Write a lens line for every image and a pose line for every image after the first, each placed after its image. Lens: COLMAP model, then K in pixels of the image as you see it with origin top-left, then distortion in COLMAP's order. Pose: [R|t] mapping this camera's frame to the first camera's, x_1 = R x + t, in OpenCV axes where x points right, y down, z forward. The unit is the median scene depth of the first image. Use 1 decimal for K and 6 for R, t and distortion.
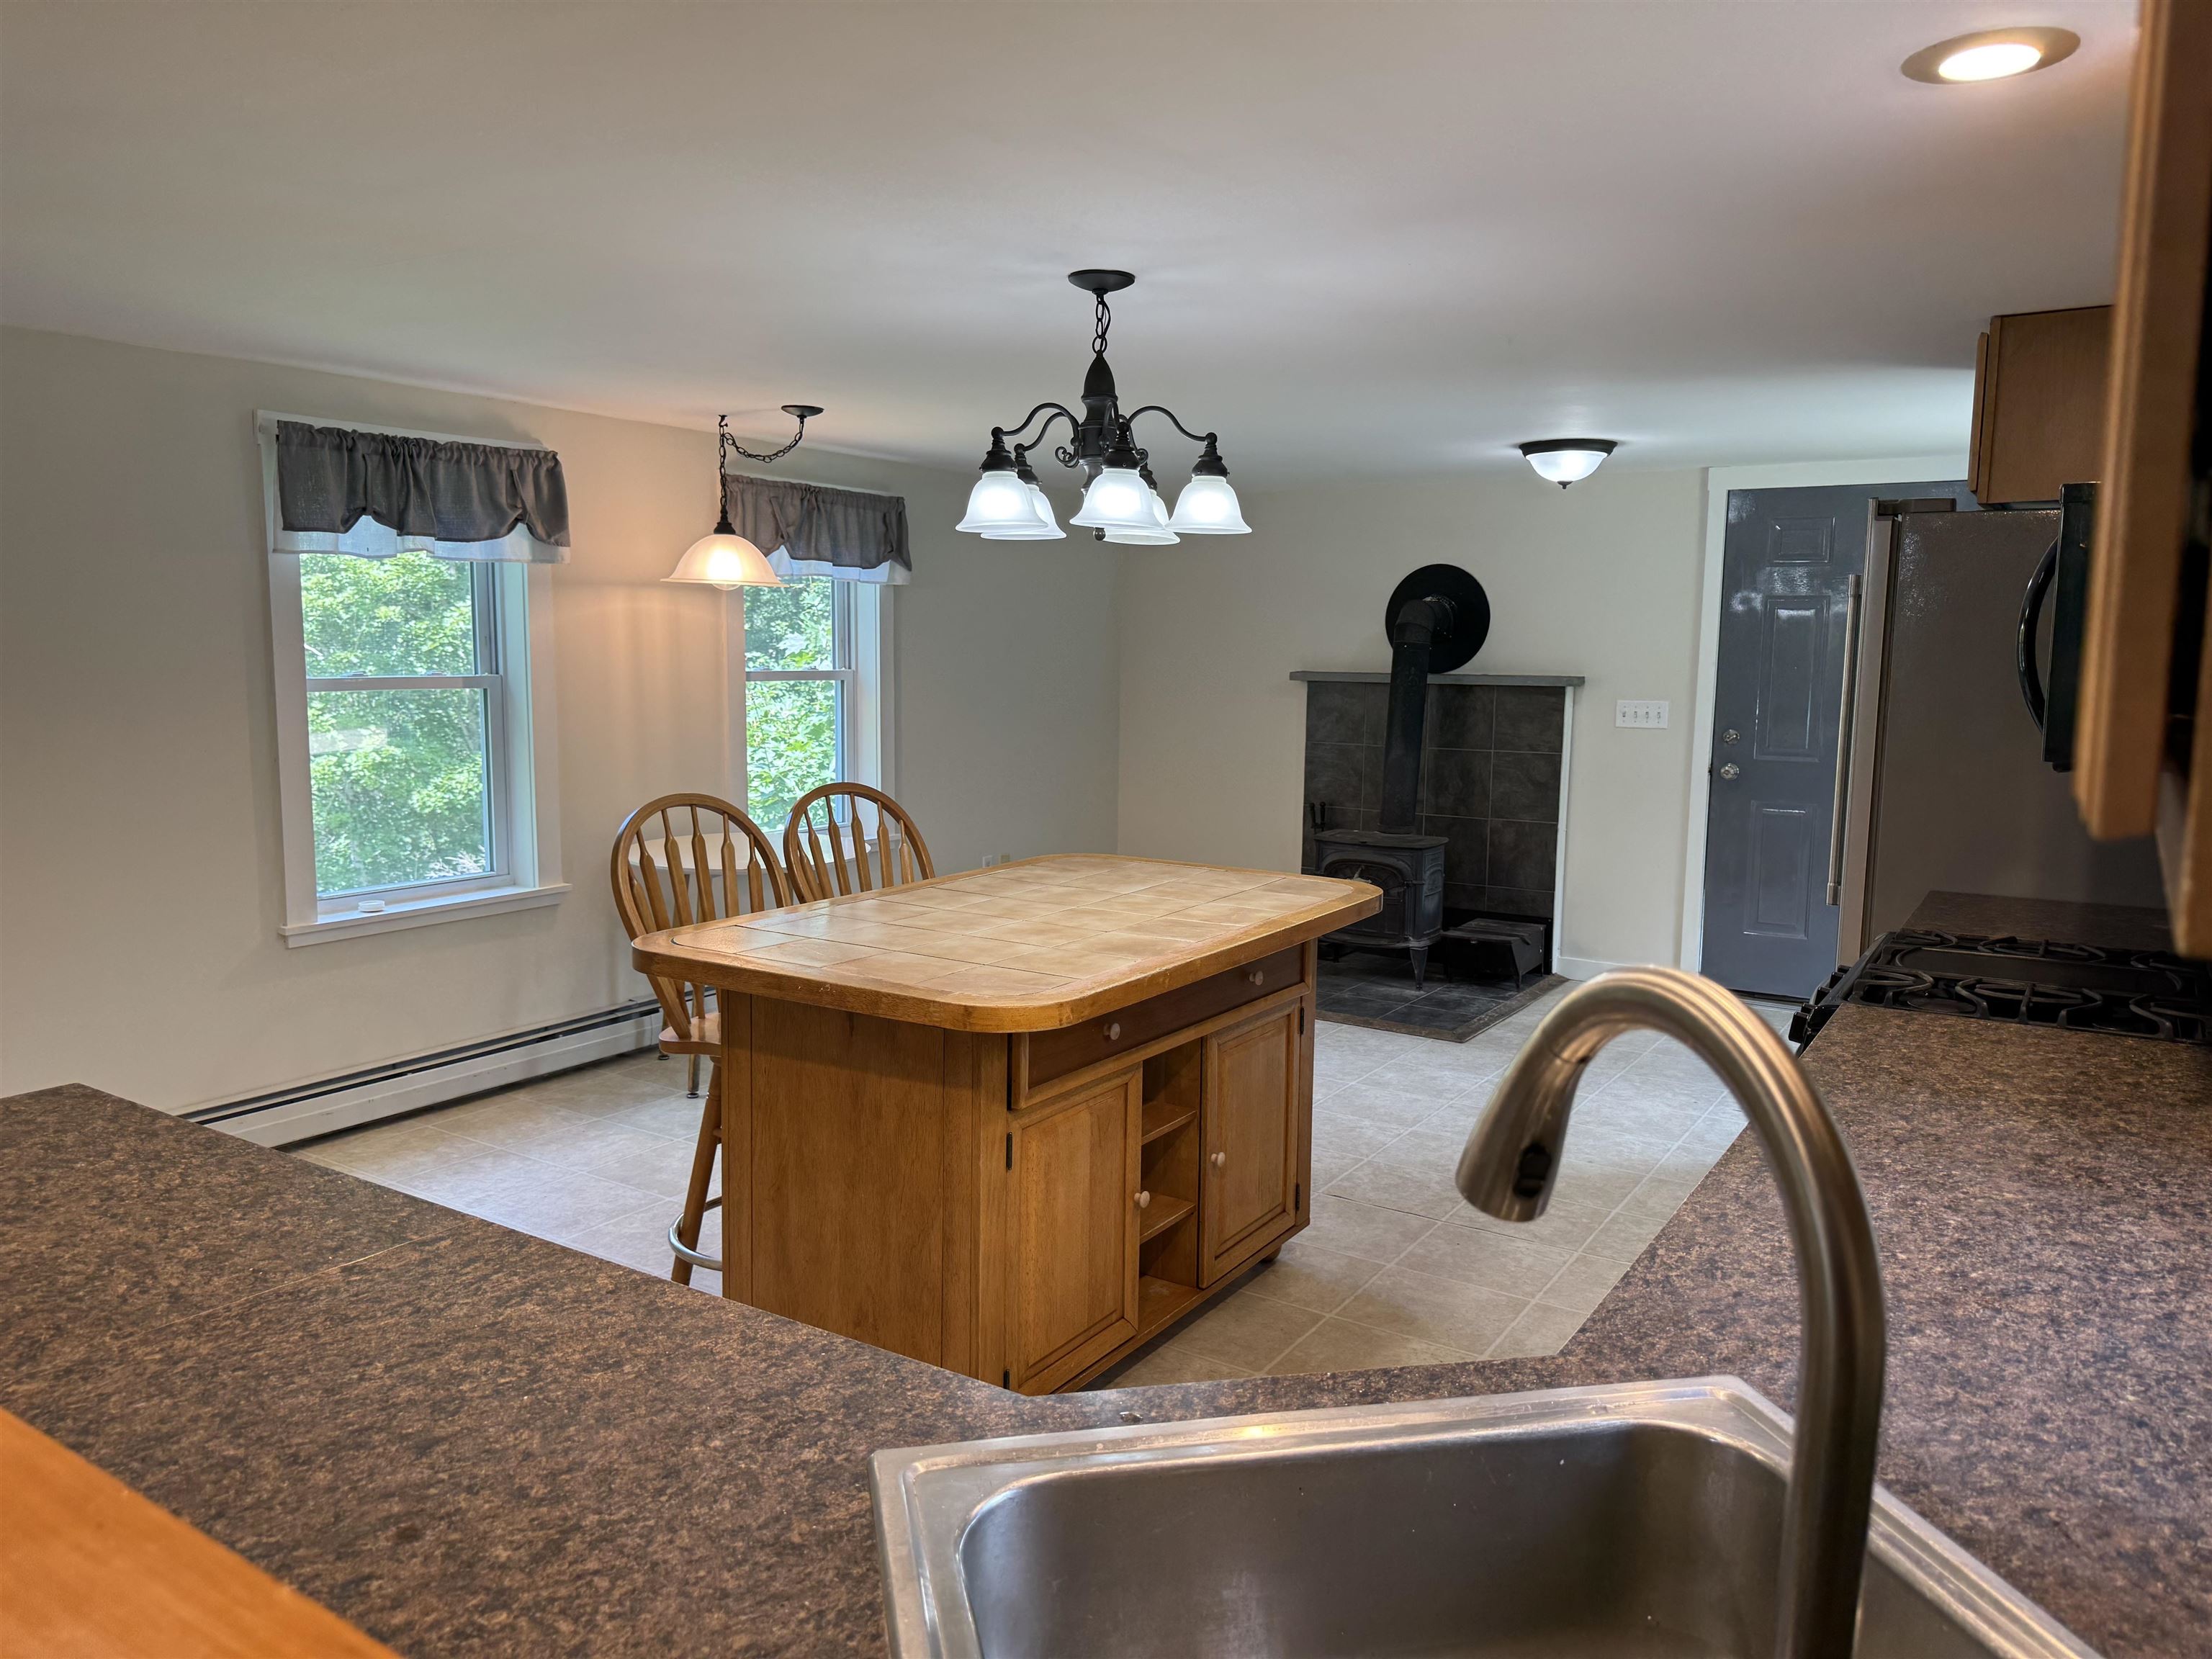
lens RADIAL K [[1554.7, 0, 1081.7], [0, 1554.7, 828.8], [0, 0, 1]] dist [0.035243, -0.005379]
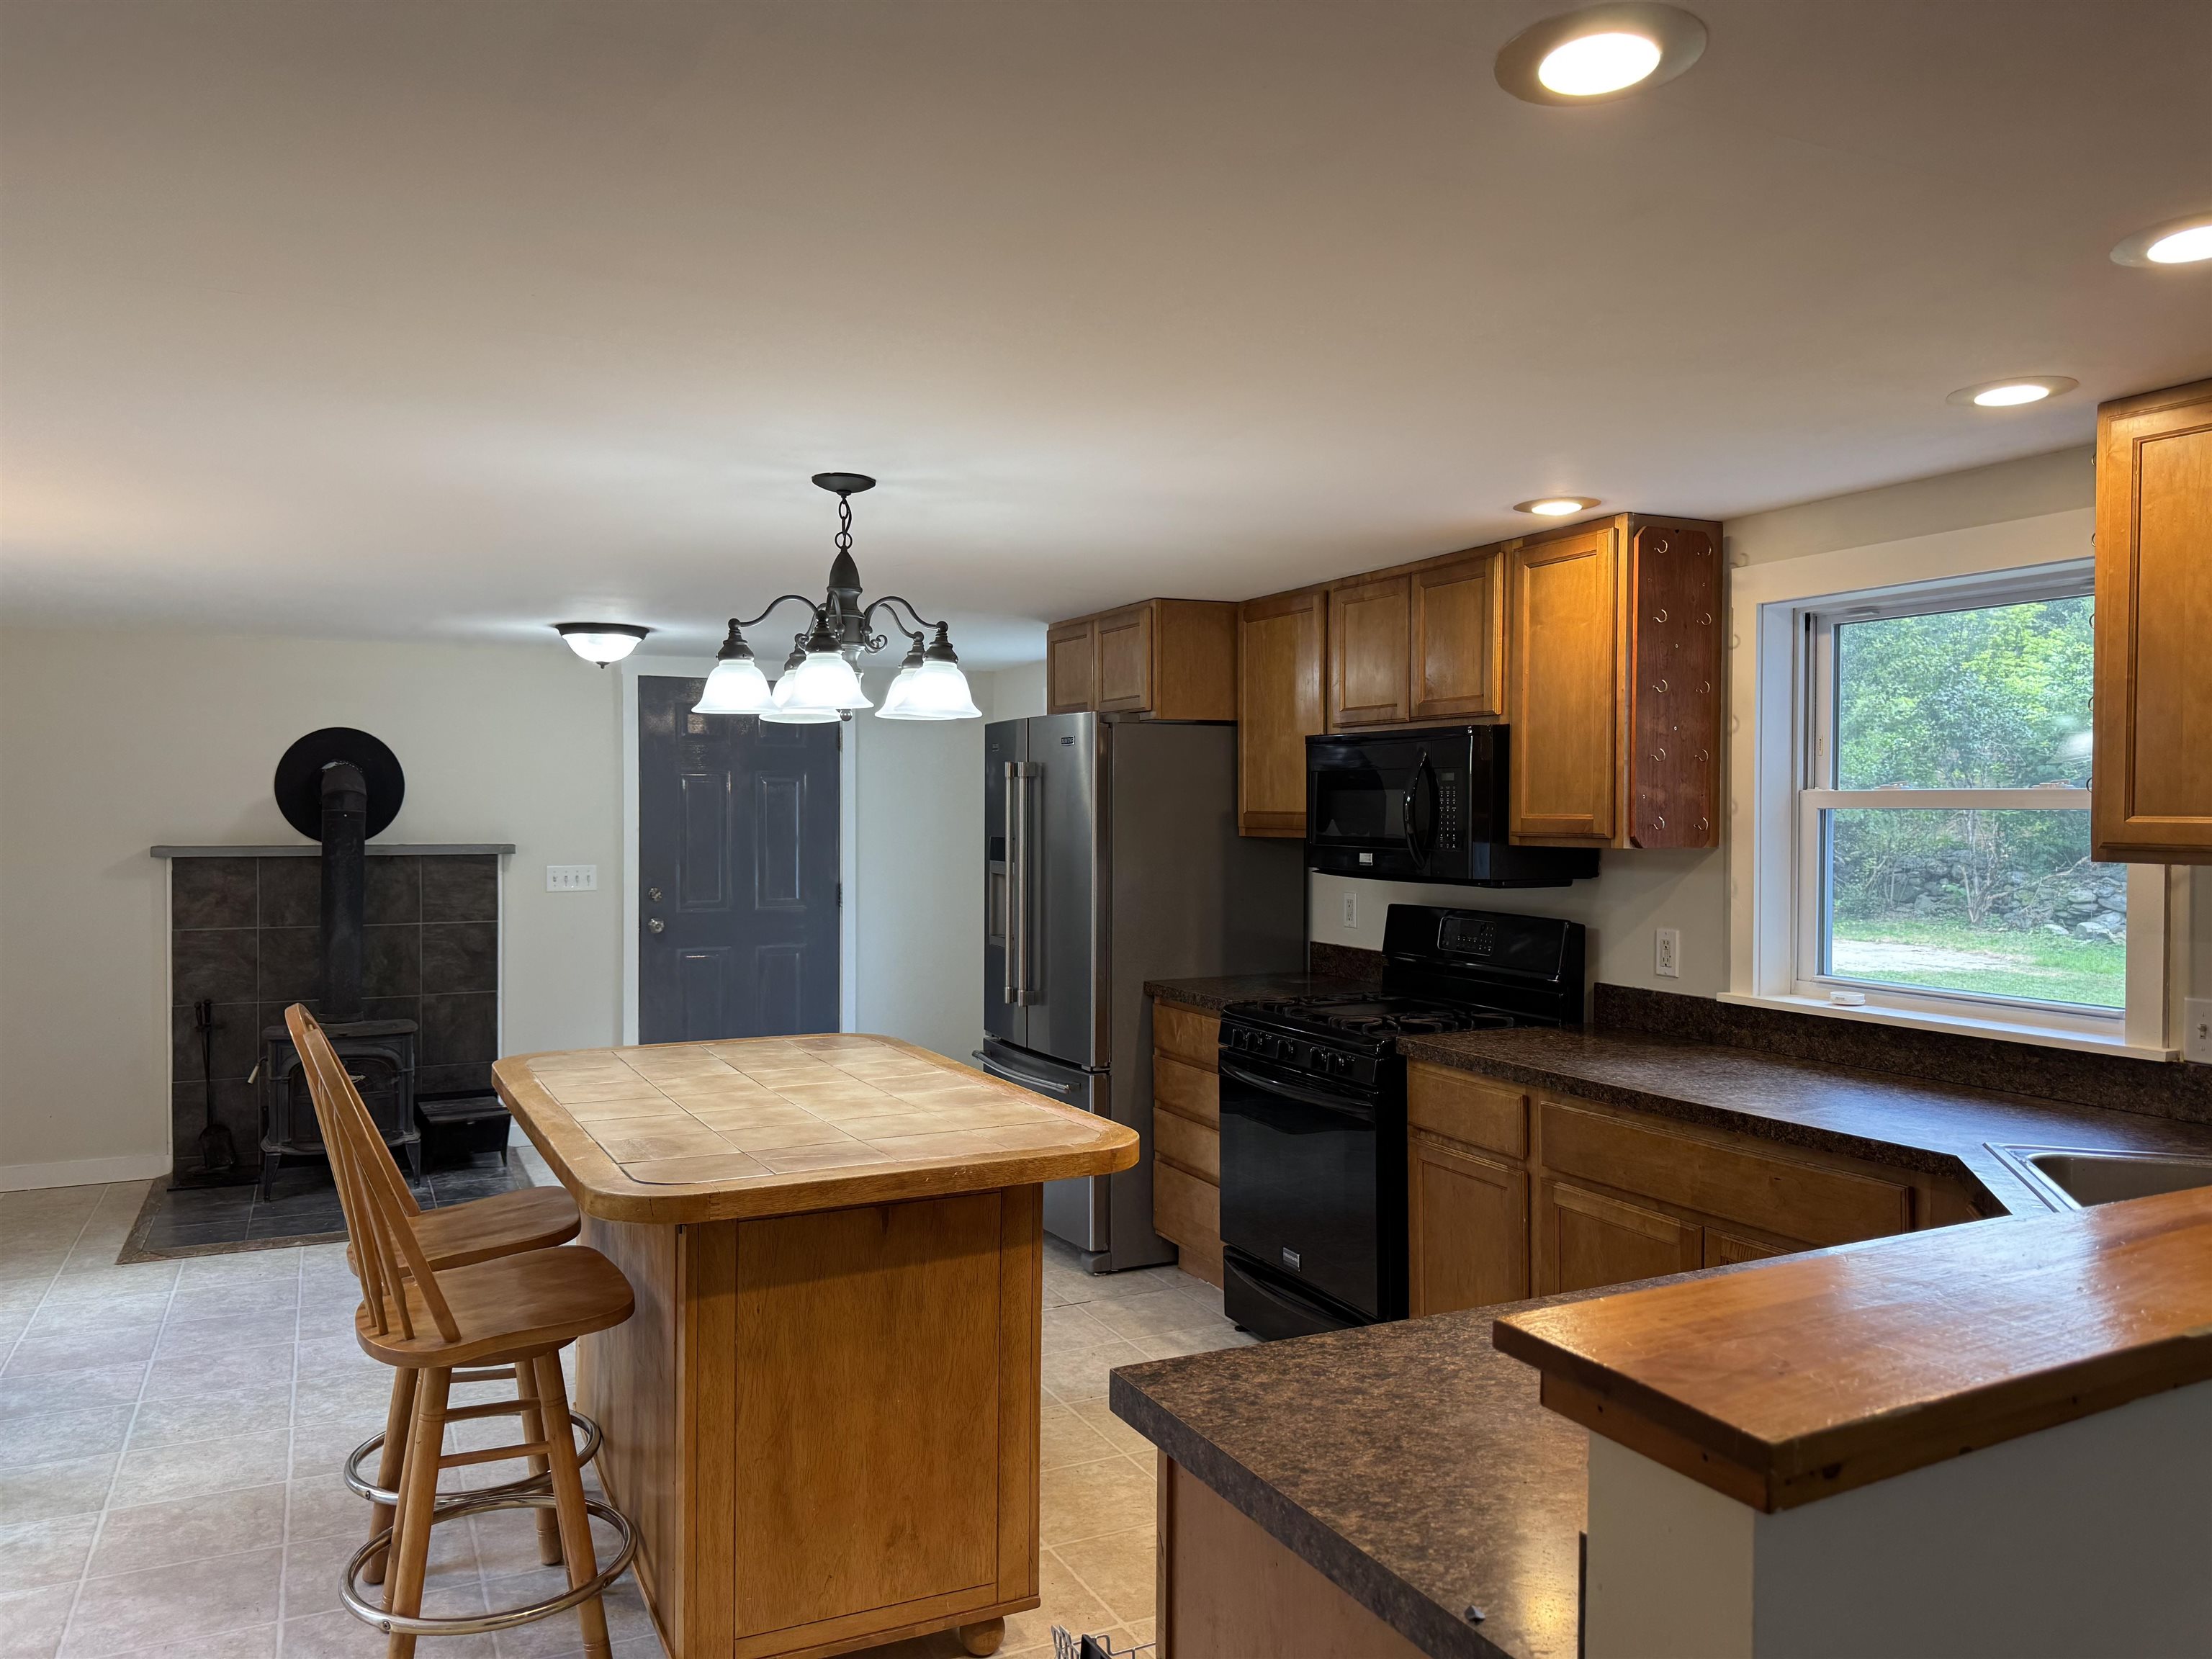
lens RADIAL K [[1563.4, 0, 1113.5], [0, 1563.4, 831.4], [0, 0, 1]] dist [0.025794, -0.029068]
pose [[0.494092, -0.019777, 0.869184, -0.488622], [0.106649, 0.993570, -0.038018, -0.032534], [-0.862843, 0.111483, 0.493024, 0.203074]]
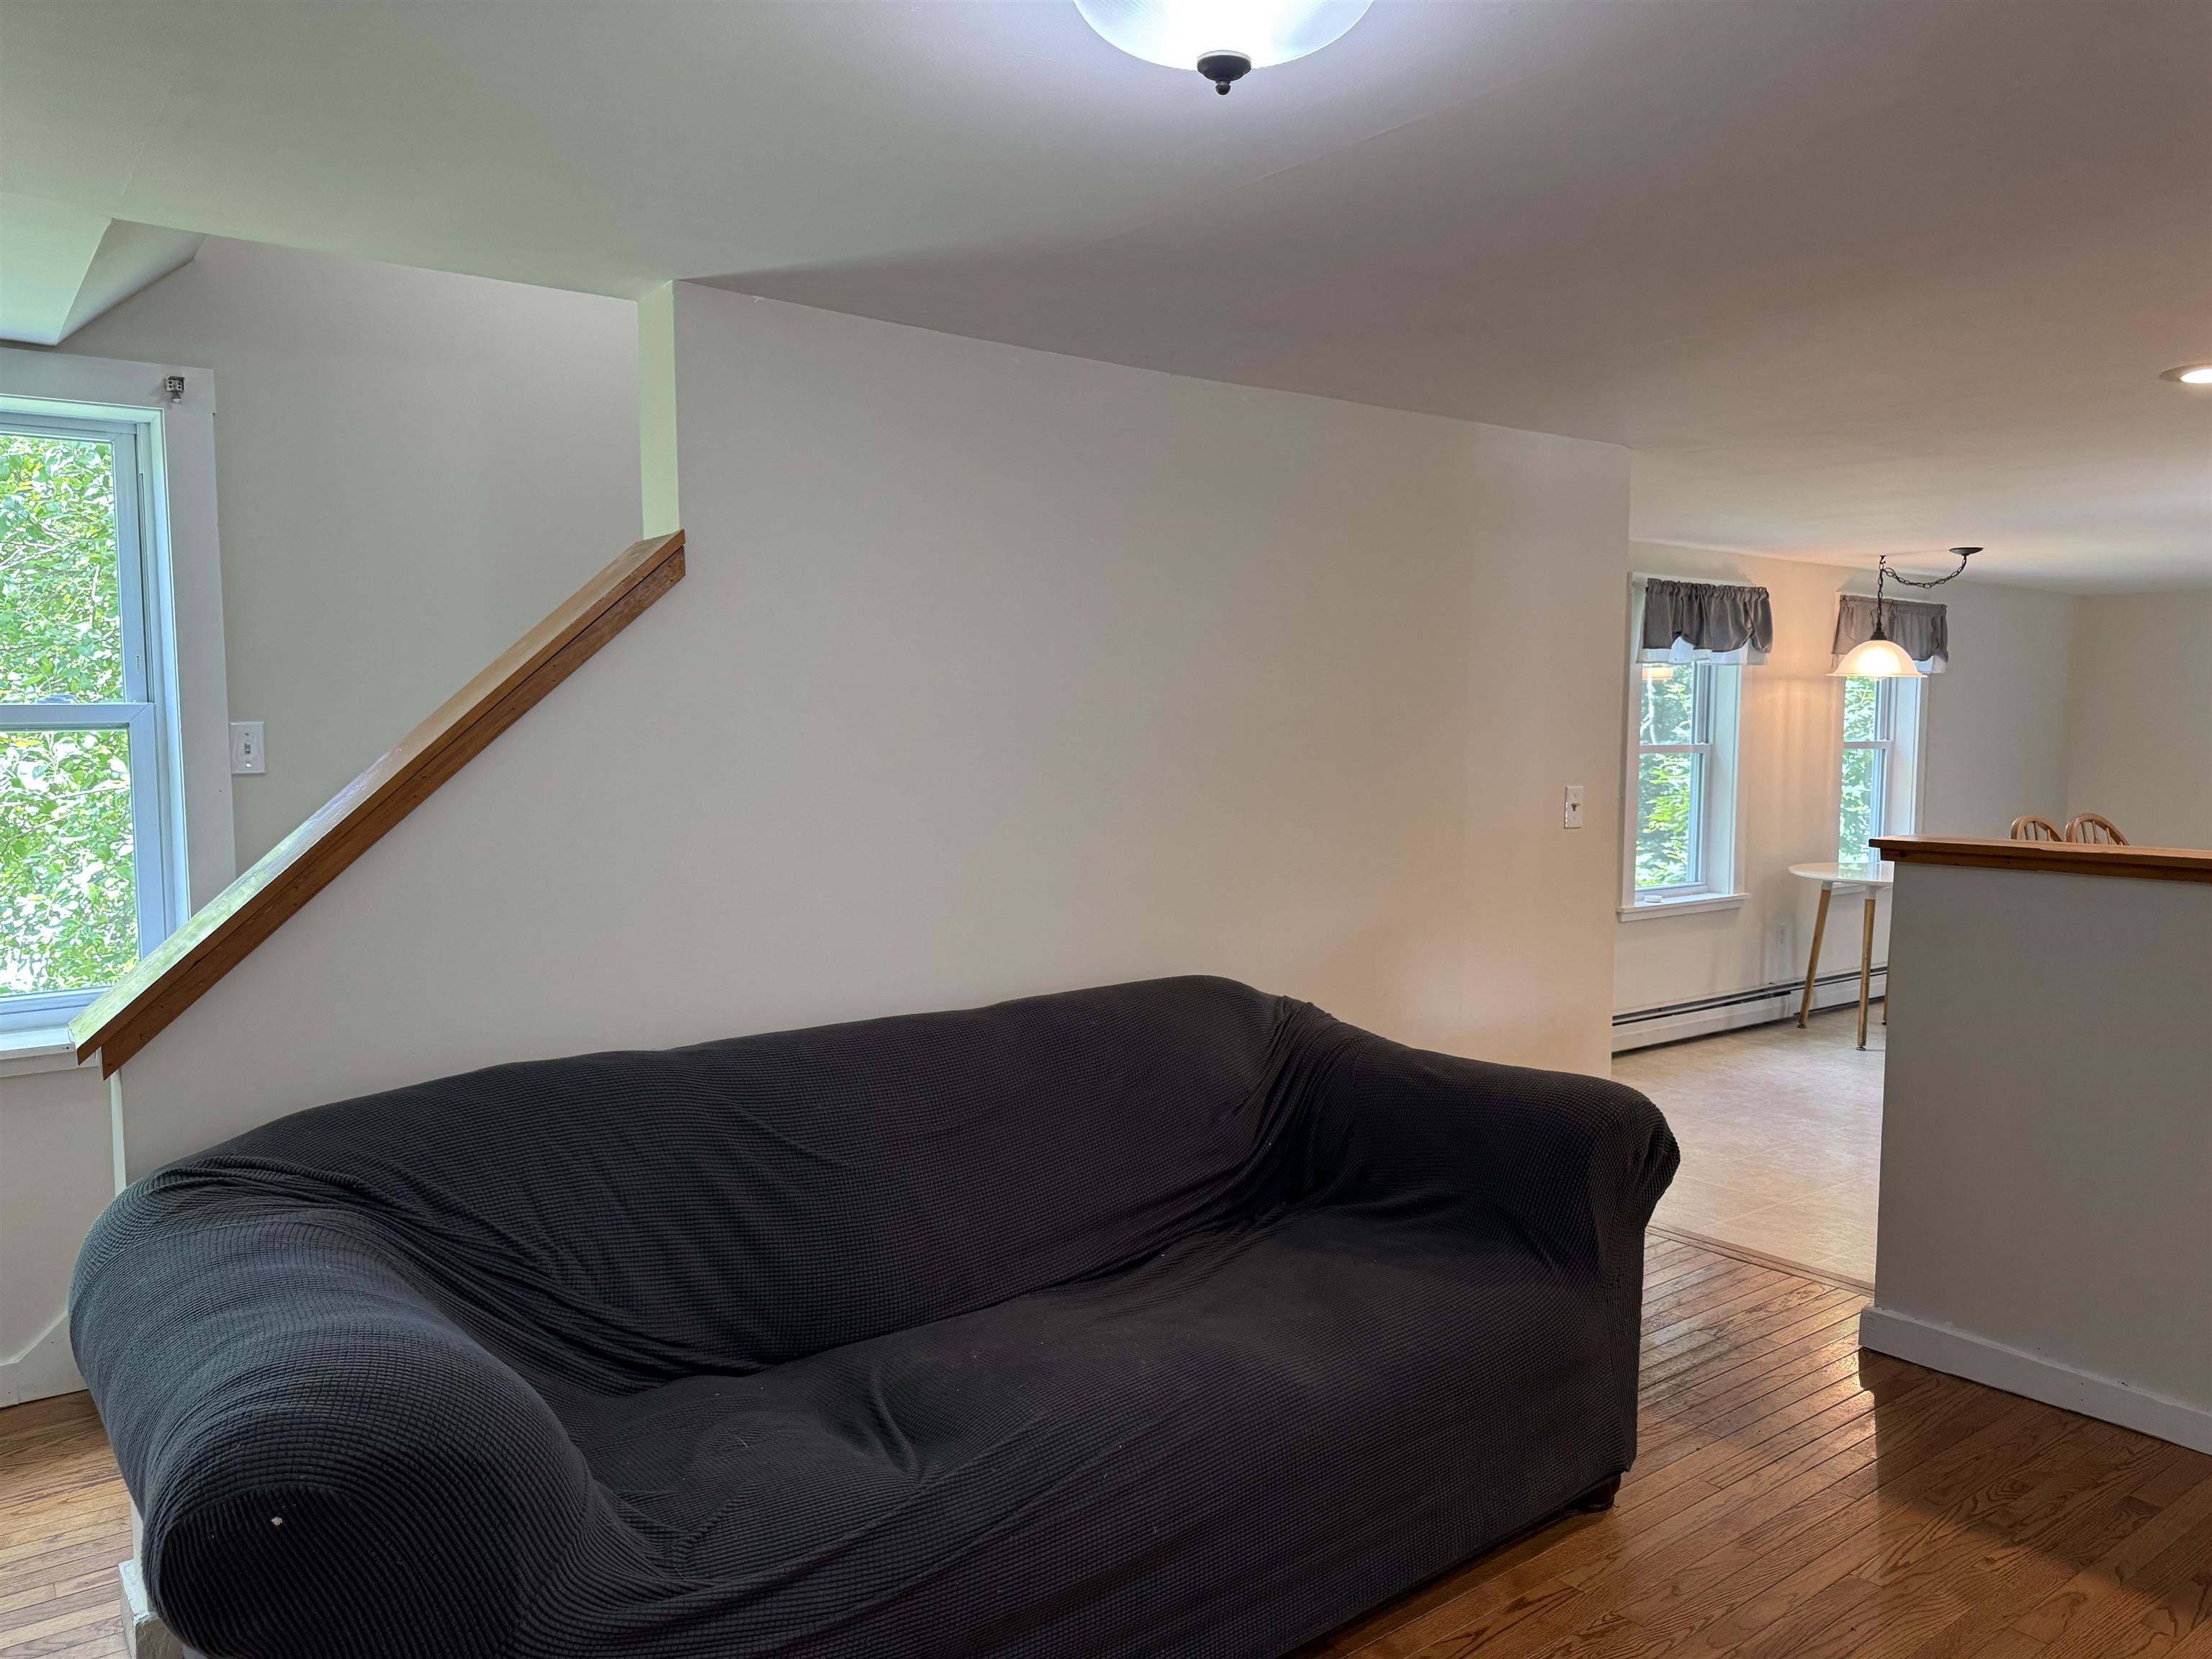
lens RADIAL K [[1563.4, 0, 1113.5], [0, 1563.4, 831.4], [0, 0, 1]] dist [0.025794, -0.029068]
pose [[0.943067, 0.019570, -0.332025, -0.406084], [-0.036809, 0.998276, -0.045711, 0.066318], [0.330558, 0.055330, 0.942162, -0.513891]]
